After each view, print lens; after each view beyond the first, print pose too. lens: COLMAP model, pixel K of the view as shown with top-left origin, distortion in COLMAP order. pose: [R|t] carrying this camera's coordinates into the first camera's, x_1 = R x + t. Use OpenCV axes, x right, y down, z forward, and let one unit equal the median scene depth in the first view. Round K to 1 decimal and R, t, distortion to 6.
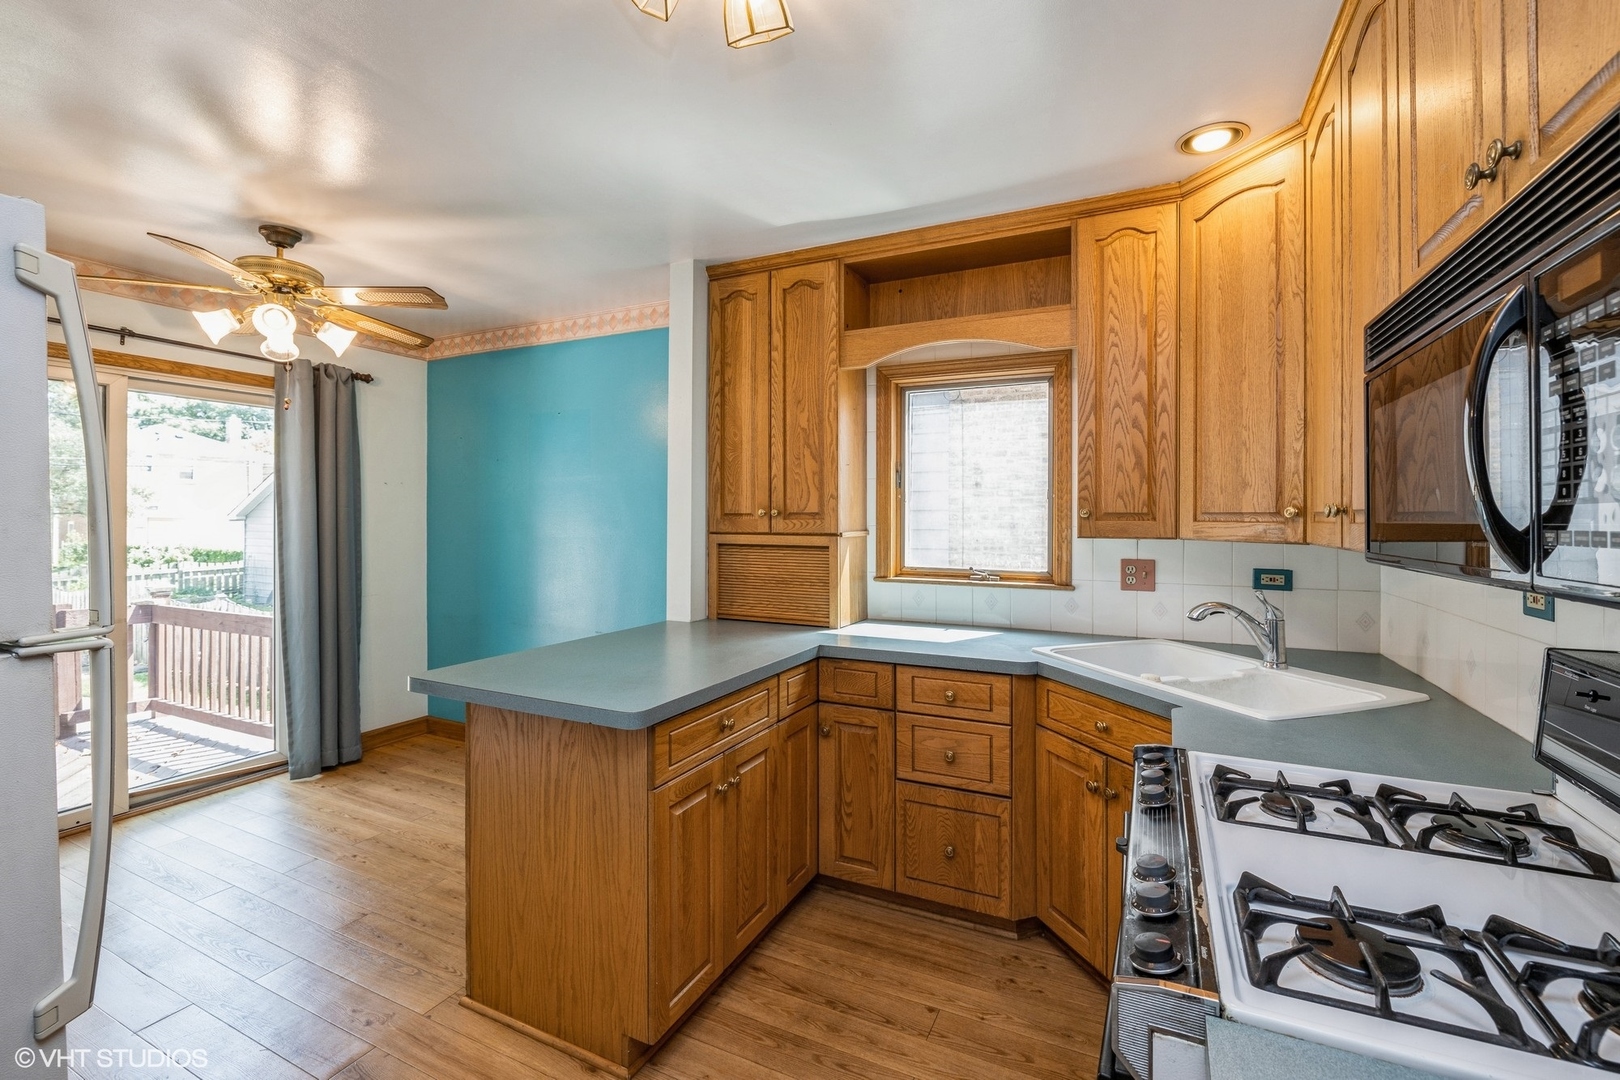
lens RADIAL K [[682.2, 0, 798.1], [0, 682.2, 519.9], [0, 0, 1]] dist [-0.011090, -0.000714]
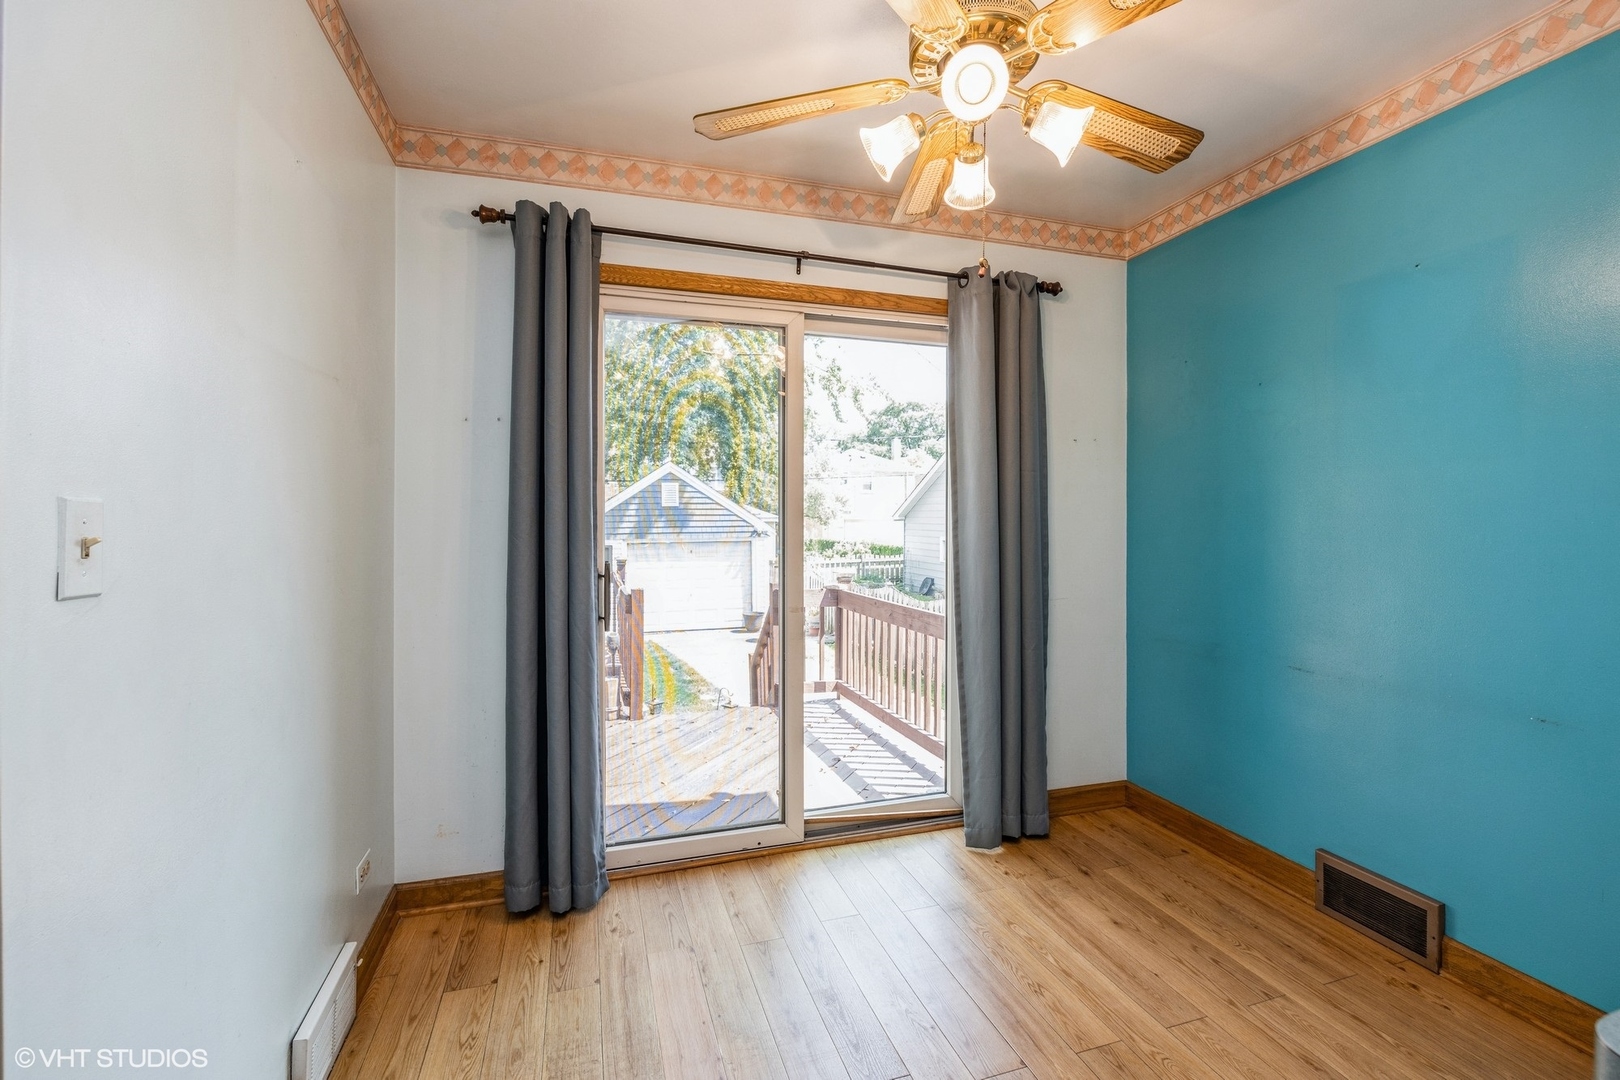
lens RADIAL K [[682.2, 0, 809.6], [0, 682.2, 528.6], [0, 0, 1]] dist [-0.011090, -0.000714]
pose [[0.681524, 0.005259, -0.731777, -0.298492], [-0.000786, 0.999979, 0.006454, 0.035320], [0.731796, -0.003823, 0.681513, 0.342385]]
